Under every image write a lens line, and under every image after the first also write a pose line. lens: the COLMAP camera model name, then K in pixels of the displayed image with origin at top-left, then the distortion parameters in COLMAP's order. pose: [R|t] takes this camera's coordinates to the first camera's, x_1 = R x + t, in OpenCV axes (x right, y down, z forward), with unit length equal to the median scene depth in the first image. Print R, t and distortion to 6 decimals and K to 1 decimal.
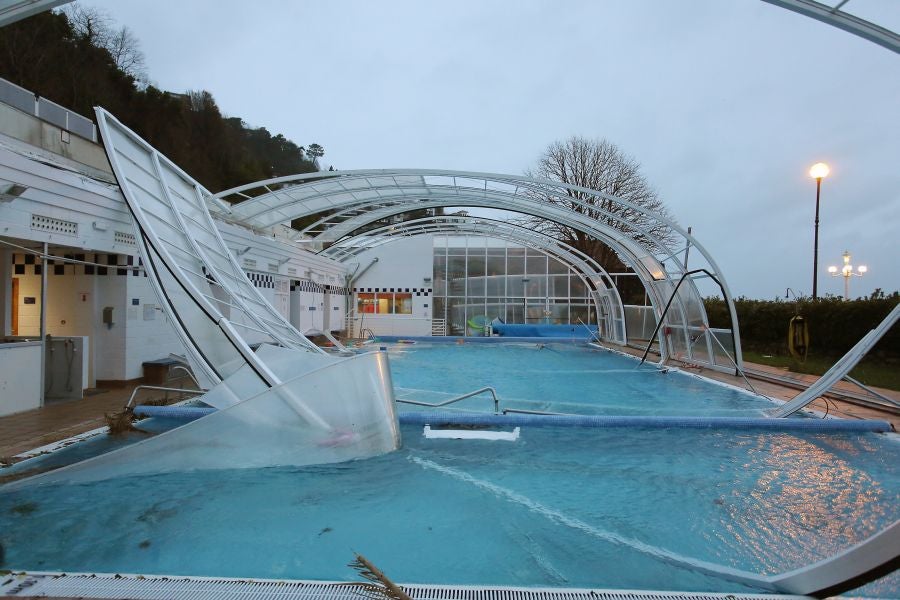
lens RADIAL K [[583.4, 0, 450.0], [0, 583.4, 300.0], [0, 0, 1]] dist [-0.074435, 0.076059]
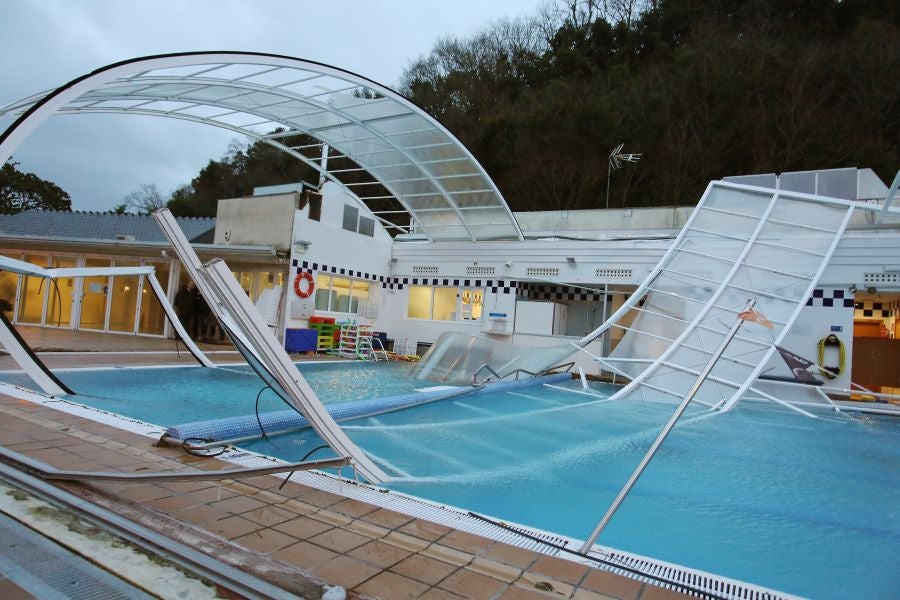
lens RADIAL K [[537.7, 0, 450.0], [0, 537.7, 300.0], [0, 0, 1]] dist [-0.062186, 0.044726]
pose [[-0.458559, -0.086175, -0.884476, 0.296868], [-0.068830, 0.995741, -0.061331, 0.025789], [0.885995, 0.032754, -0.462537, 0.399558]]
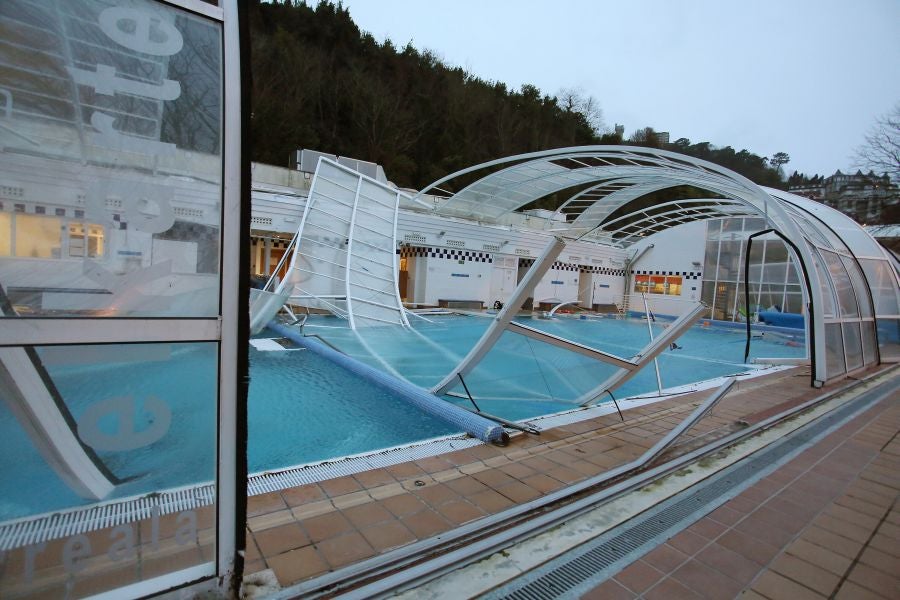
lens RADIAL K [[435.1, 0, 450.0], [0, 435.1, 300.0], [0, 0, 1]] dist [-0.074822, 0.032778]
pose [[0.621592, 0.070631, -0.780151, 0.291085], [-0.049401, 0.997479, 0.050945, 0.012992], [0.781782, 0.006873, 0.623514, 0.178705]]
